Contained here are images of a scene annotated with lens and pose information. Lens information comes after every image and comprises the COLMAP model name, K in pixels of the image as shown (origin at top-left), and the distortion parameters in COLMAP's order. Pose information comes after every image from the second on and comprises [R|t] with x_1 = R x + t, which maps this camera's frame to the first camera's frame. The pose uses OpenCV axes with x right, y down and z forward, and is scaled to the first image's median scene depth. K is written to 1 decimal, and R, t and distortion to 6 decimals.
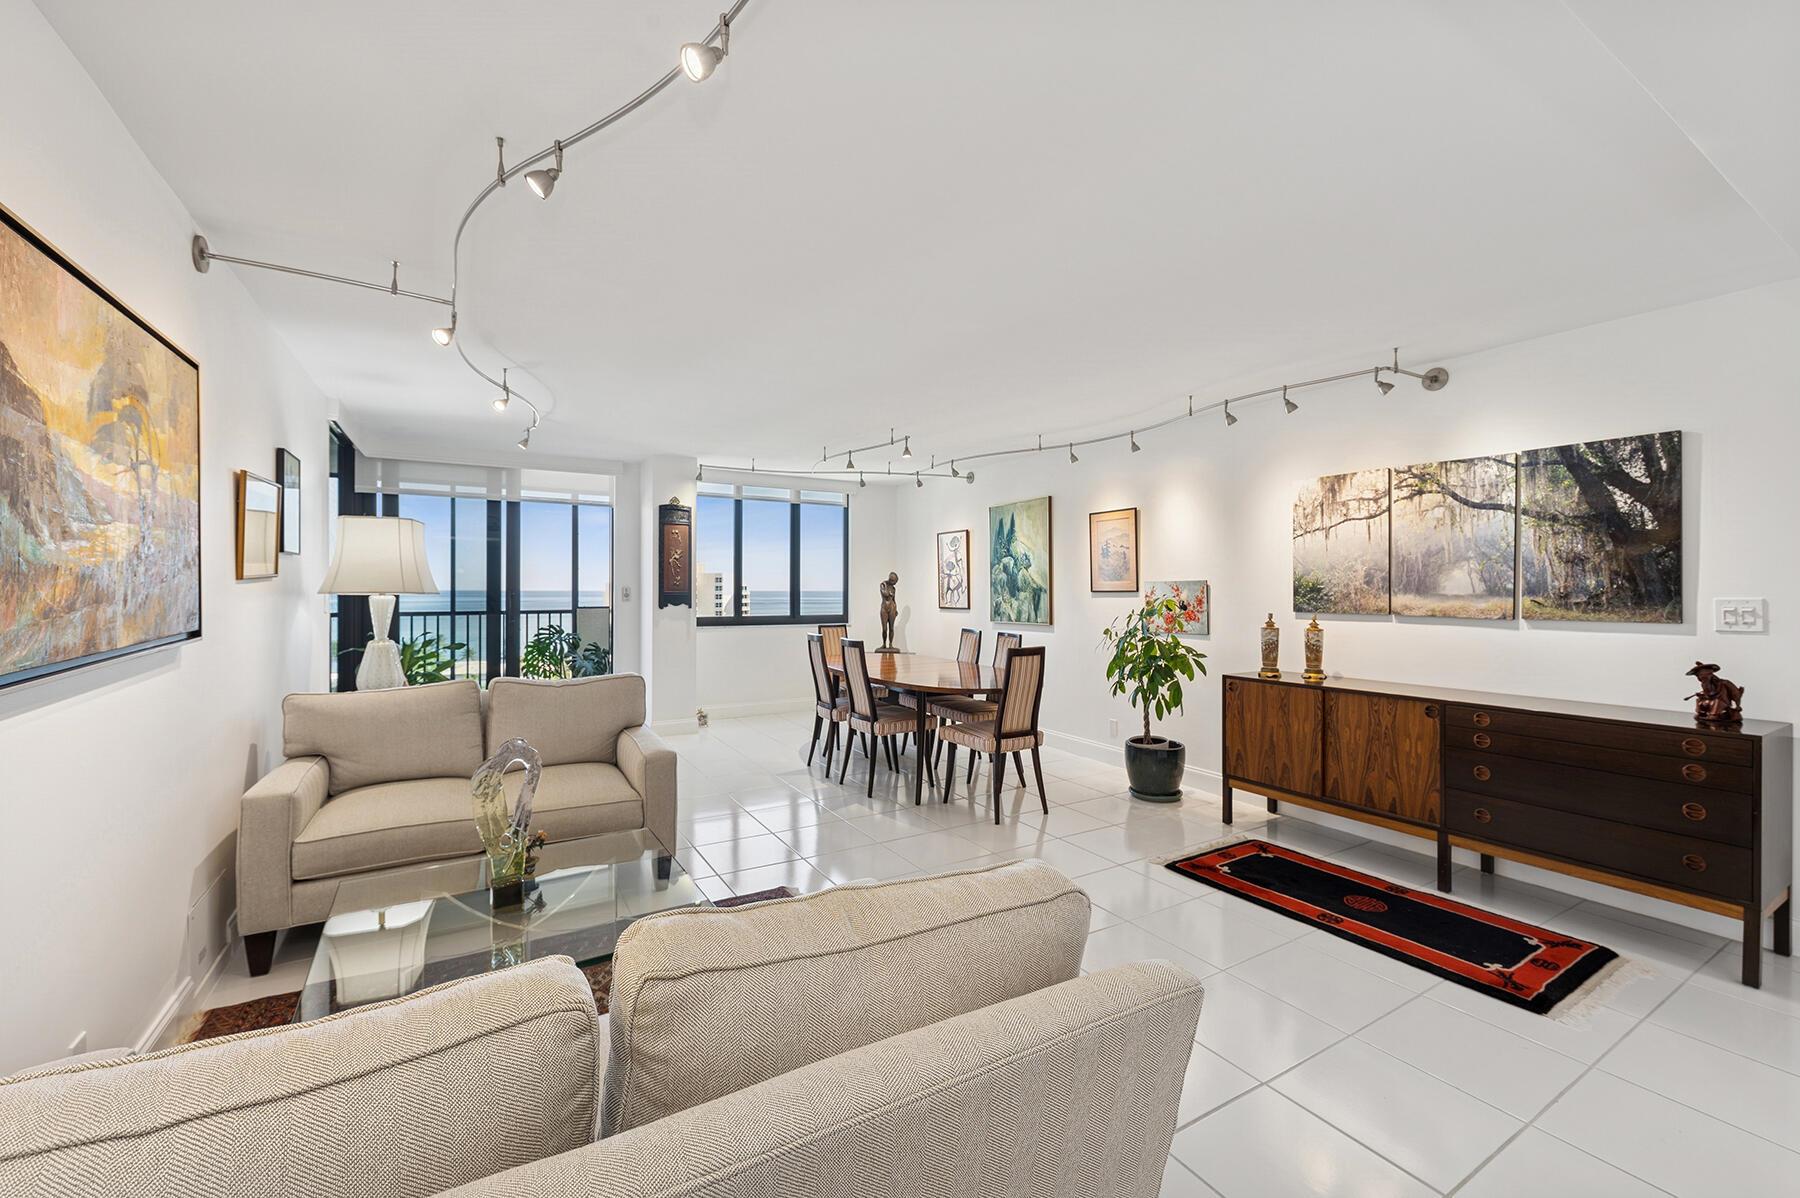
lens RADIAL K [[743.6, 0, 892.5], [0, 743.6, 587.0], [0, 0, 1]] dist [0.004260, -0.000083]
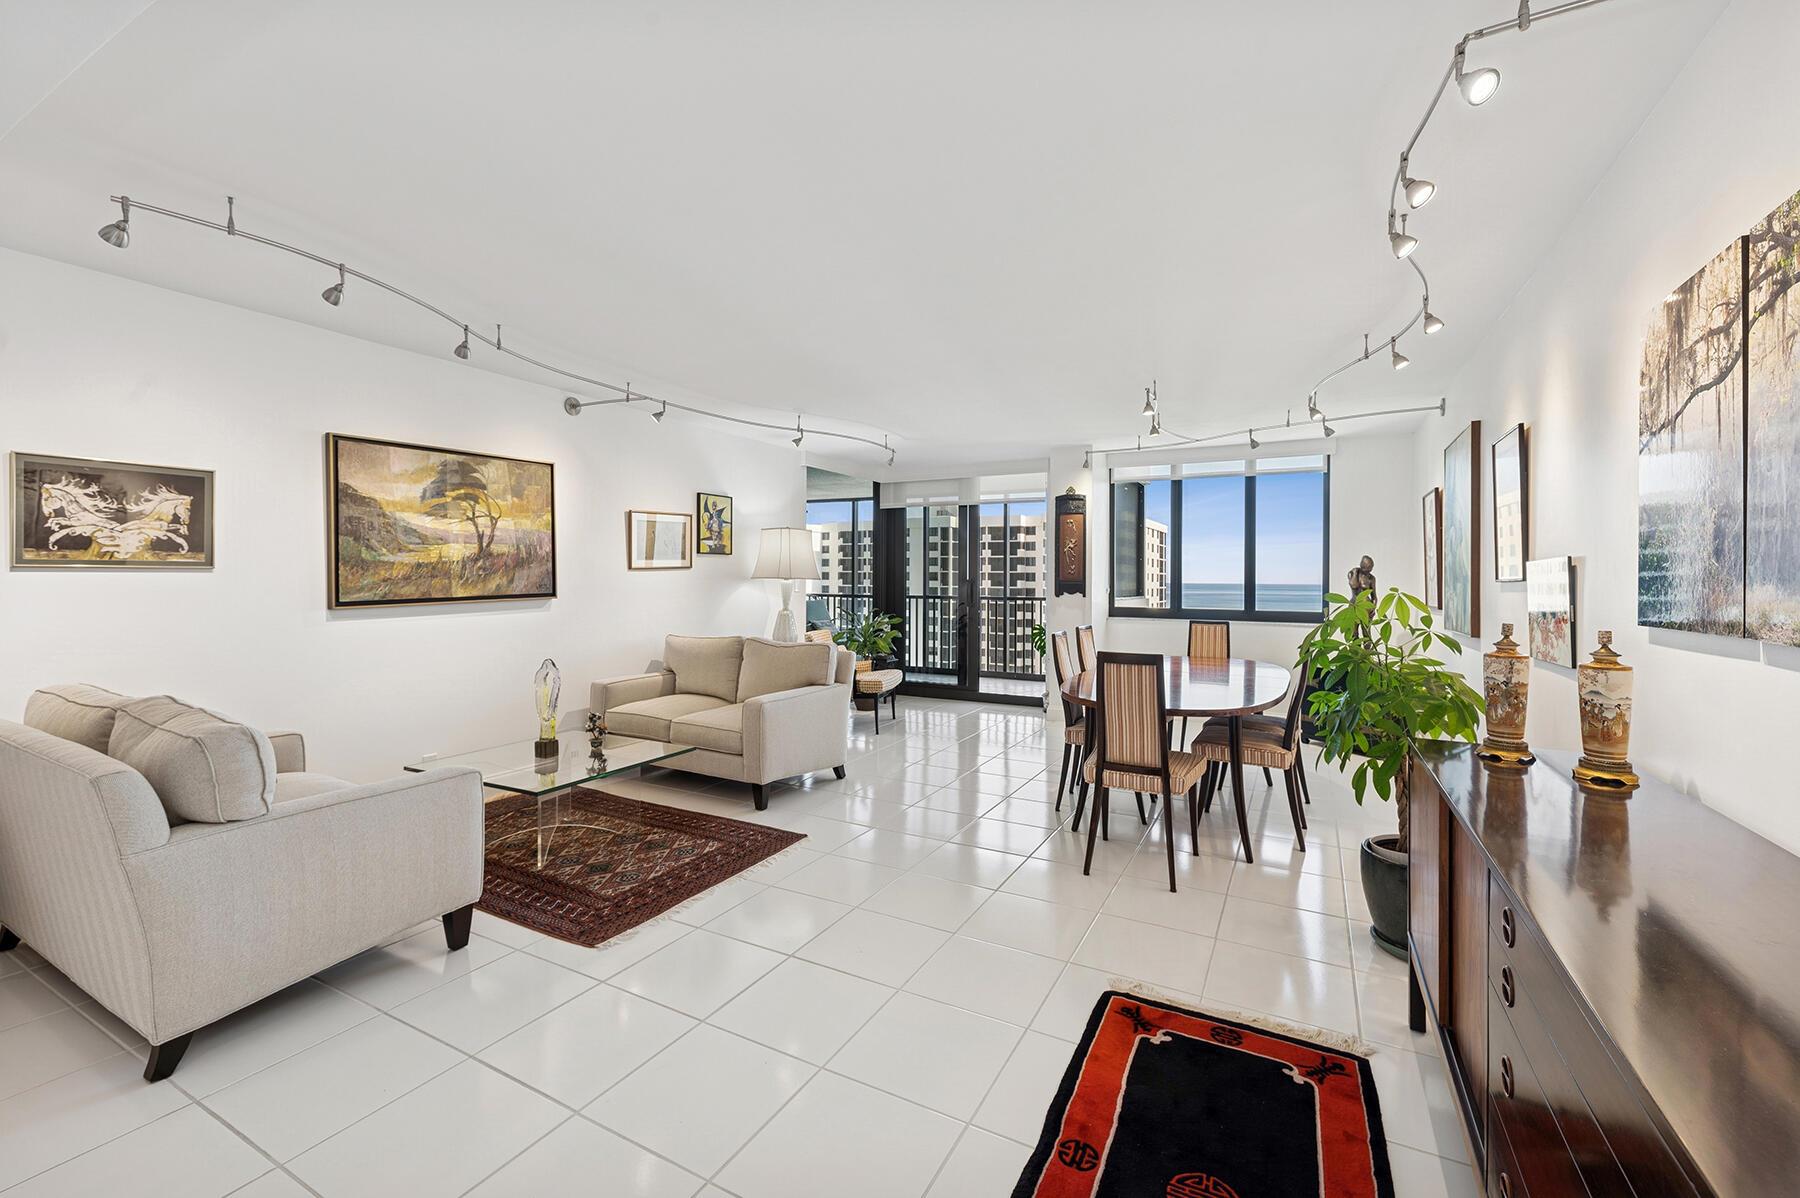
lens RADIAL K [[743.6, 0, 891.6], [0, 743.6, 583.8], [0, 0, 1]] dist [0.004260, -0.000083]
pose [[0.501455, 0.008144, -0.865145, 0.700900], [-0.004385, 0.999967, 0.006872, 0.007586], [0.865172, 0.000347, 0.501474, 0.419939]]
